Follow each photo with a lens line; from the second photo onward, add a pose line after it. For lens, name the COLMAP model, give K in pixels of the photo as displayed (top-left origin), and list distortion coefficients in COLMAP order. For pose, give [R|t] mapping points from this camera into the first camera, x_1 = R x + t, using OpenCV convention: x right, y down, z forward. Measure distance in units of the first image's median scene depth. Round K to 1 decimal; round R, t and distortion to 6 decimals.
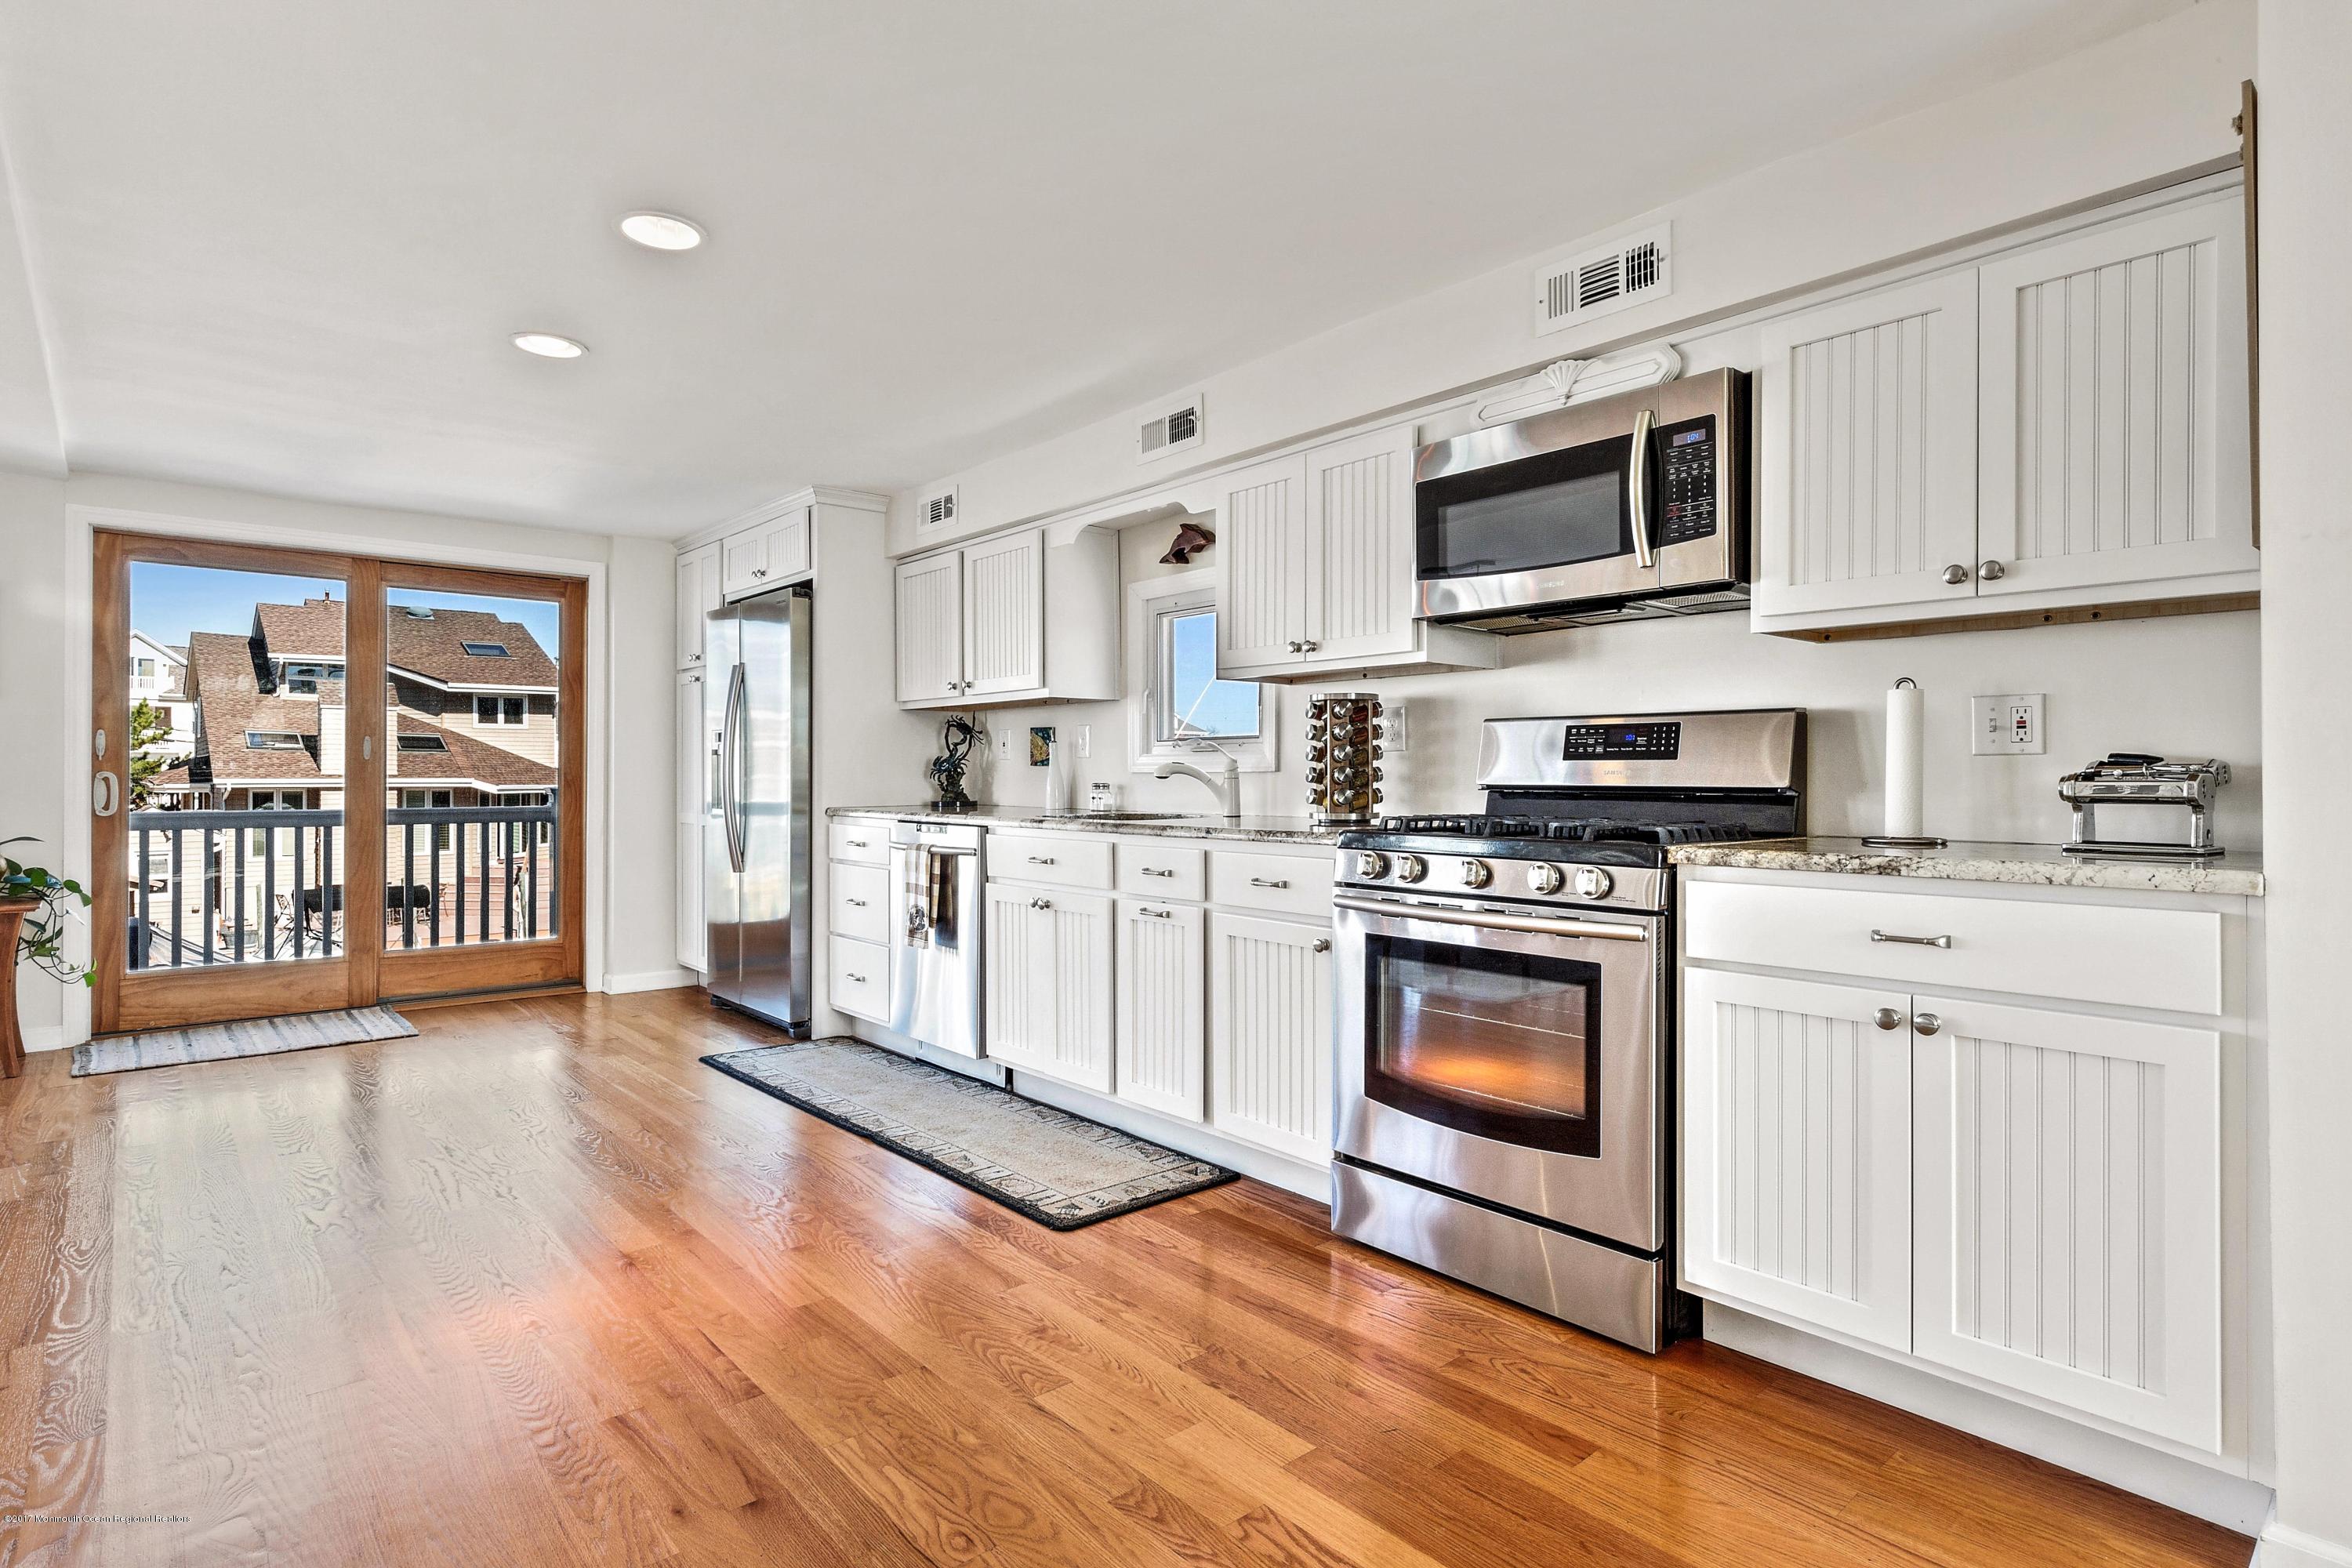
lens RADIAL K [[1200.6, 0, 1177.2], [0, 1200.6, 779.3], [0, 0, 1]] dist [0.005013, 0.000952]
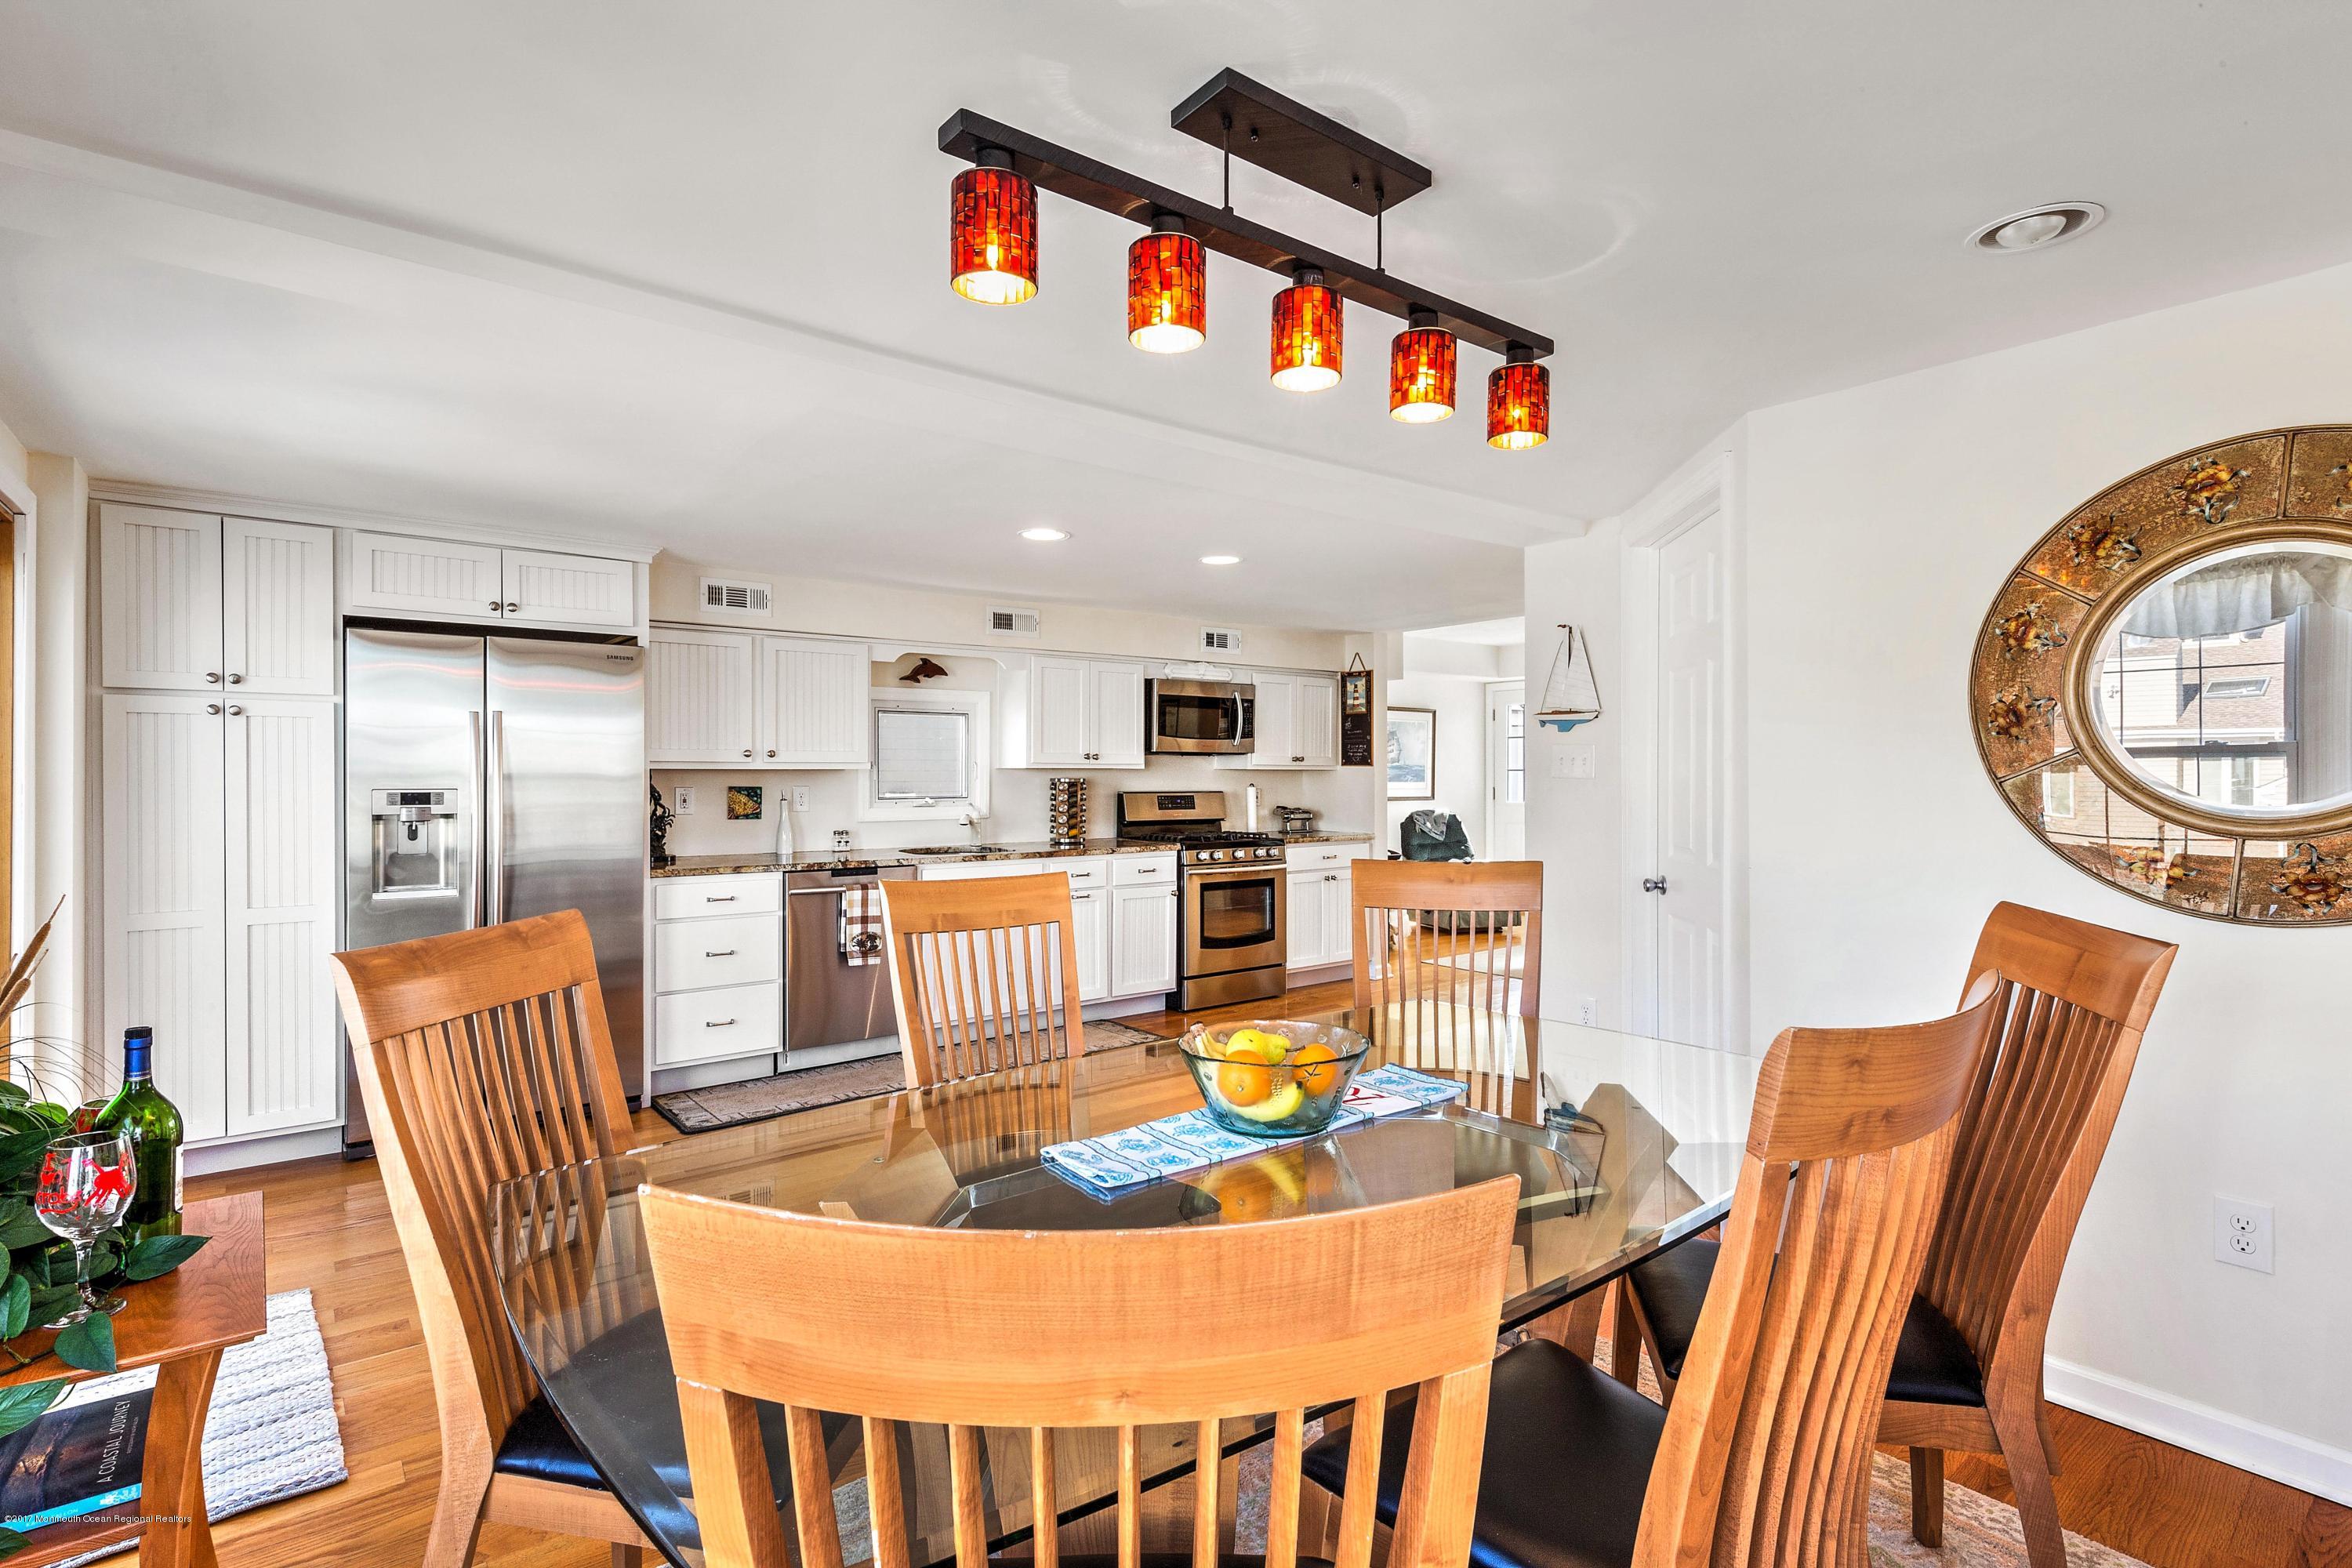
lens RADIAL K [[1127.6, 0, 1171.4], [0, 1127.6, 780.4], [0, 0, 1]] dist [0.001075, -0.000060]
pose [[0.047558, -0.008054, 0.998836, -1.713202], [0.001823, 0.999967, 0.007976, -0.081651], [-0.998867, 0.001442, 0.047571, 0.746813]]
